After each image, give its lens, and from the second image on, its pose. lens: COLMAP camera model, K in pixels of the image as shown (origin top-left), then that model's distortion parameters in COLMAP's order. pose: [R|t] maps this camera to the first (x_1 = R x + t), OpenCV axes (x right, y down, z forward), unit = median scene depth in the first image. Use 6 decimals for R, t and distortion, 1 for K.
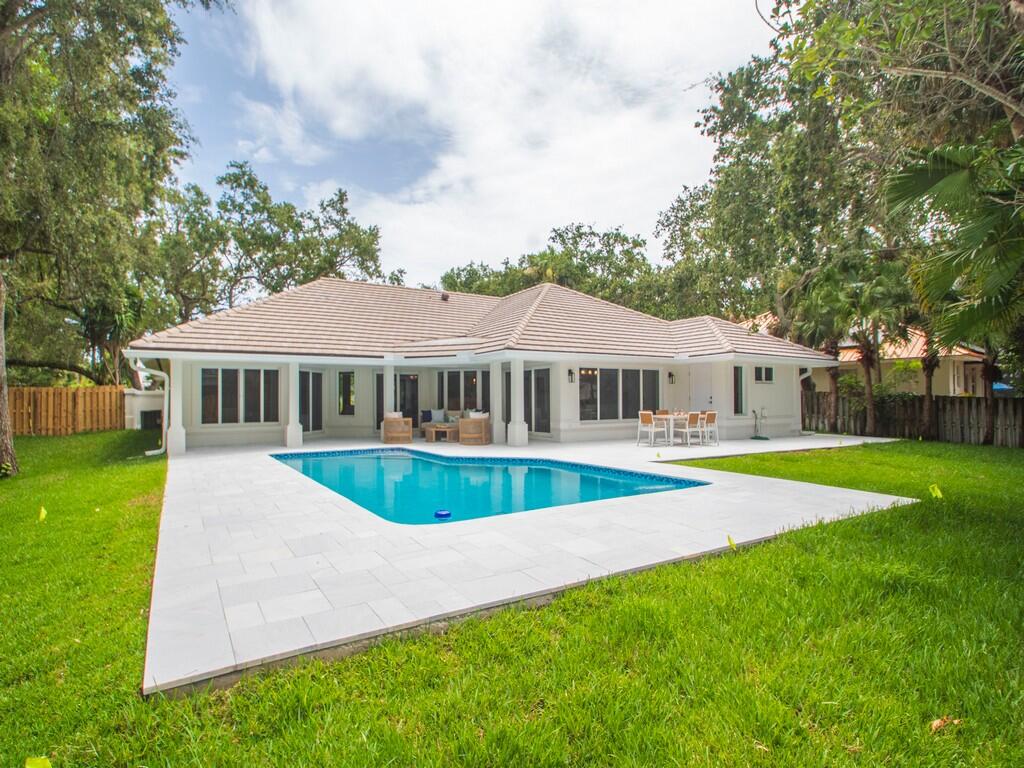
lens RADIAL K [[527.3, 0, 512.0], [0, 527.3, 384.0], [0, 0, 1]] dist [-0.002335, -0.000136]
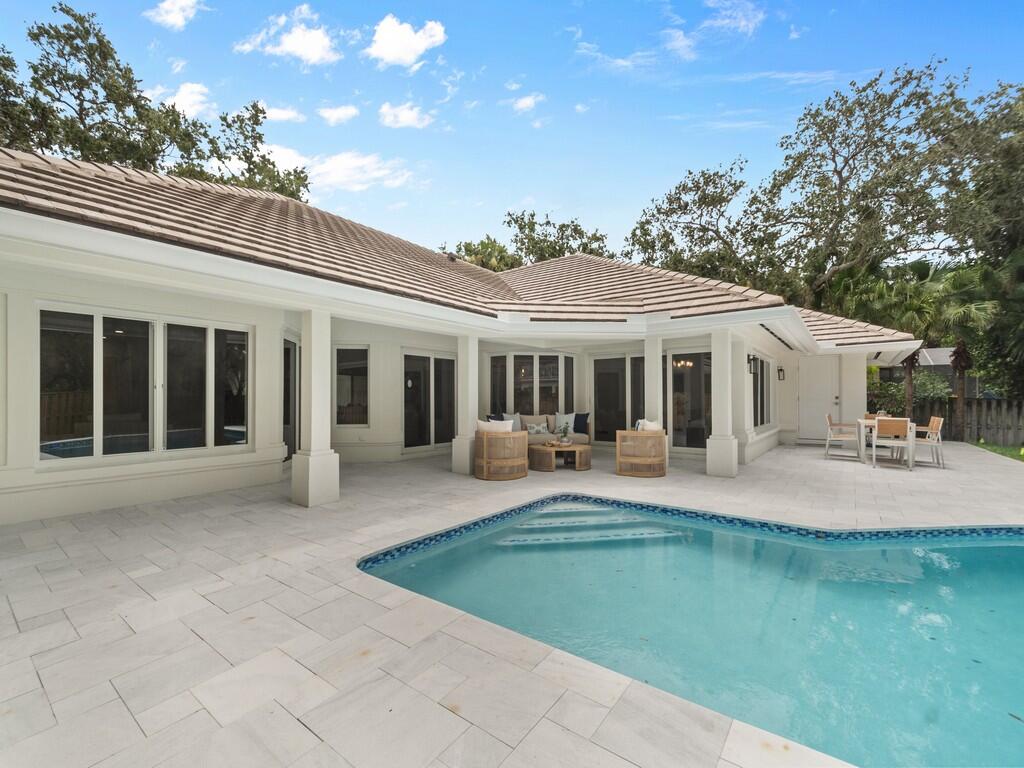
lens RADIAL K [[446.9, 0, 504.5], [0, 446.9, 390.1], [0, 0, 1]] dist [0.005121, 0.000068]
pose [[0.942004, 0.010551, 0.335435, -0.220296], [-0.011343, 0.999936, 0.000401, 0.012939], [-0.335409, -0.004182, 0.942063, 0.336884]]
